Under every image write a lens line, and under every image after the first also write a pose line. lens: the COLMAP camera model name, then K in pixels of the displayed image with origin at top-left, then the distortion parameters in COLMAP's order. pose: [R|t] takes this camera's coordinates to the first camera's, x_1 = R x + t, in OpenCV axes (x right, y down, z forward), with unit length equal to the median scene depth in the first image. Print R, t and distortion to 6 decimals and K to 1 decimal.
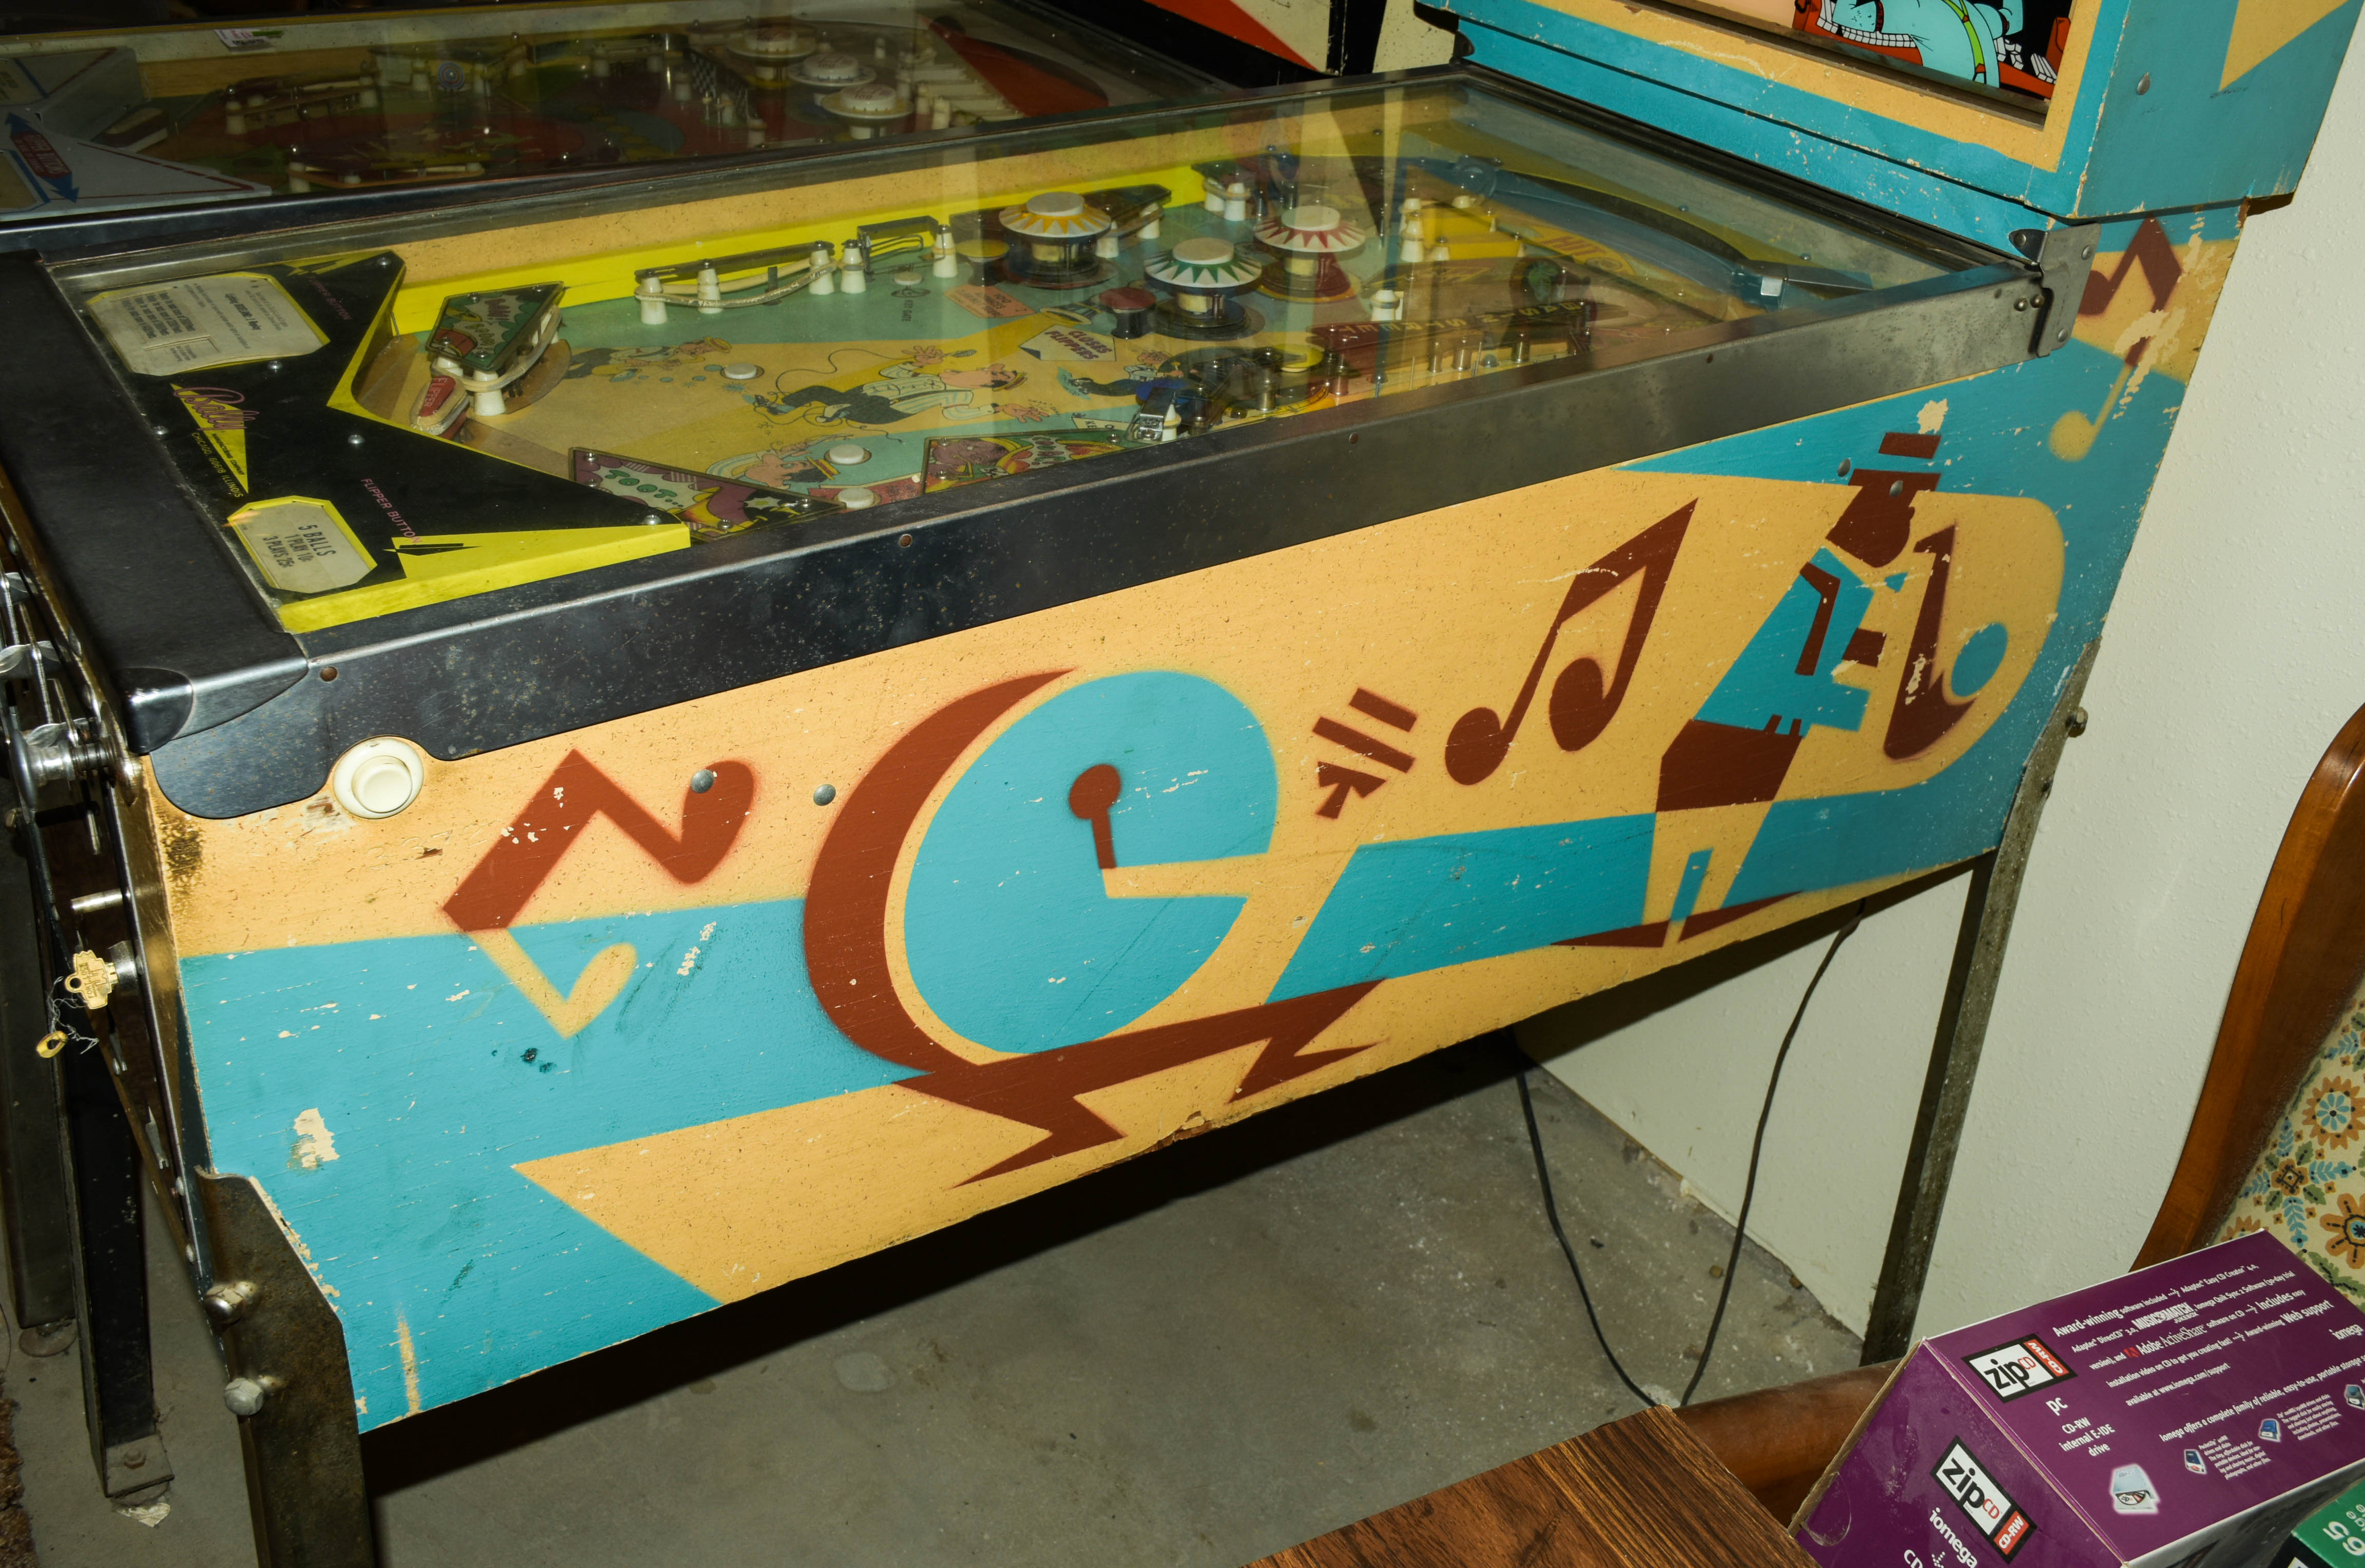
lens RADIAL K [[2127.3, 0, 1201.2], [0, 2127.3, 805.0], [0, 0, 1]] dist [-0.020694, 0.003070]
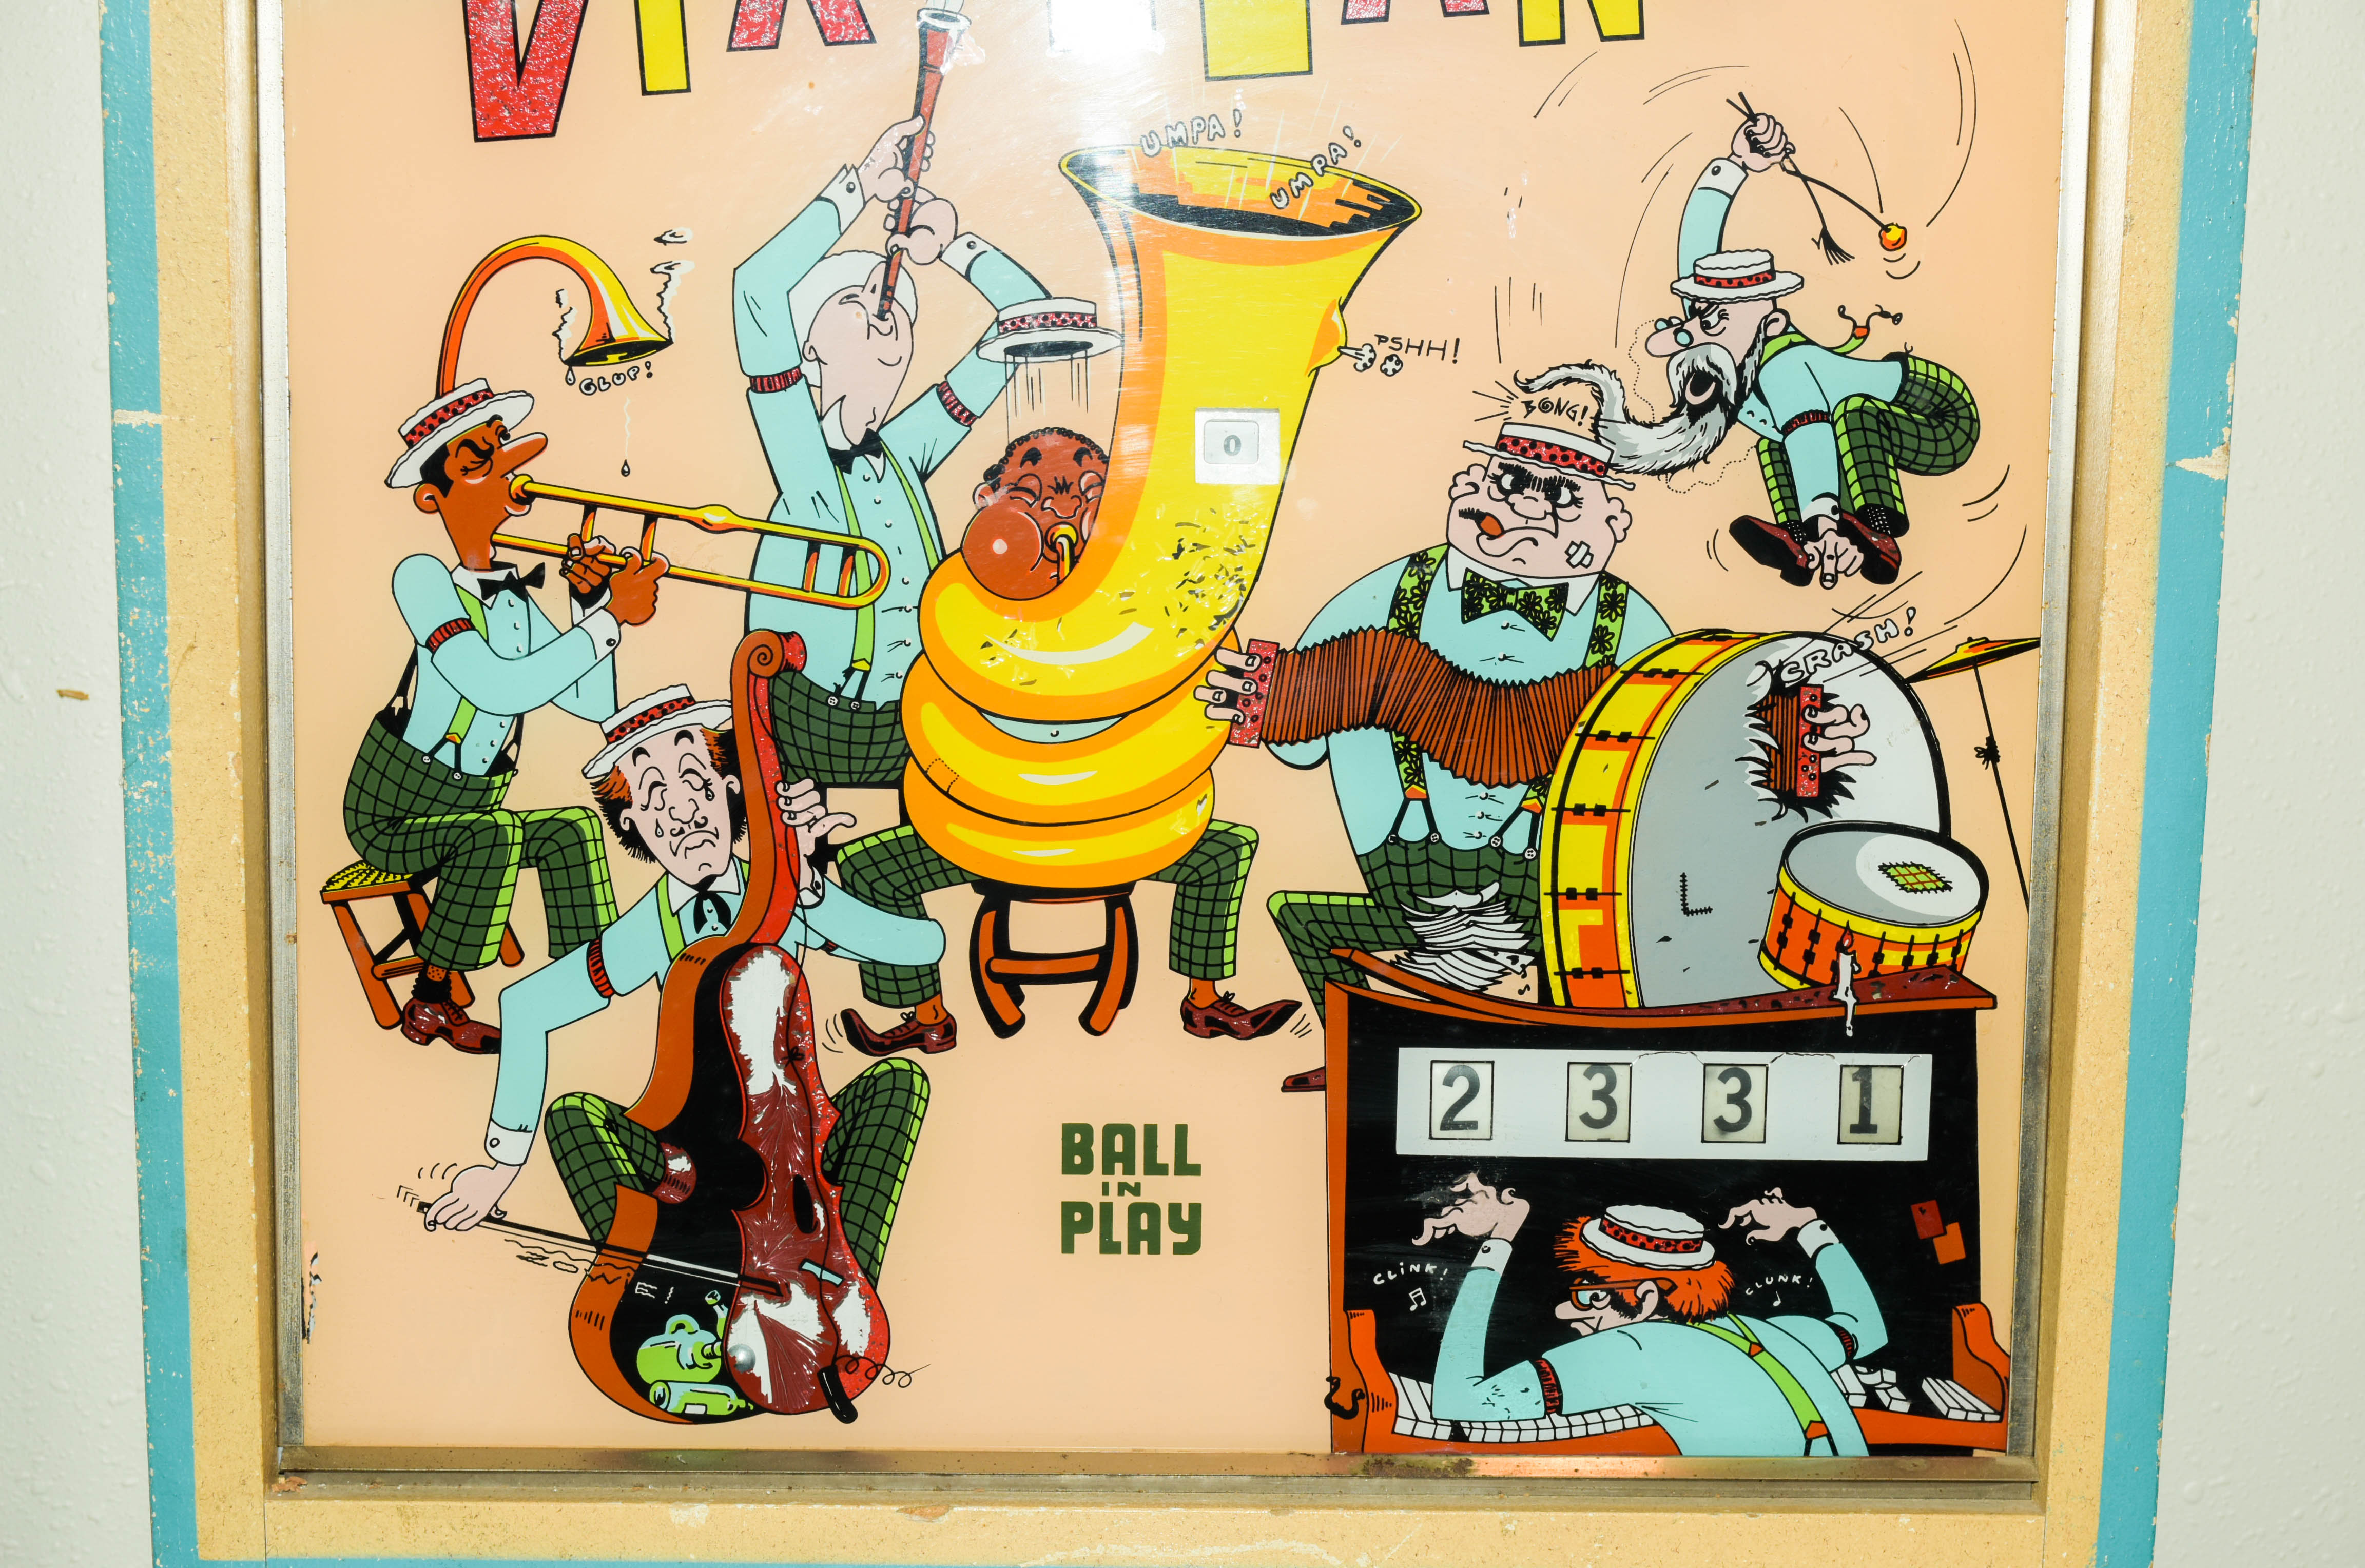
lens RADIAL K [[4187.7, 0, 1186.2], [0, 4187.7, 800.8], [0, 0, 1]] dist [-0.027584, 0.000000]
pose [[0.563721, -0.201619, 0.800980, -0.488242], [0.458457, 0.883029, -0.100385, -0.458319], [-0.687049, 0.423804, 0.590215, 0.466124]]
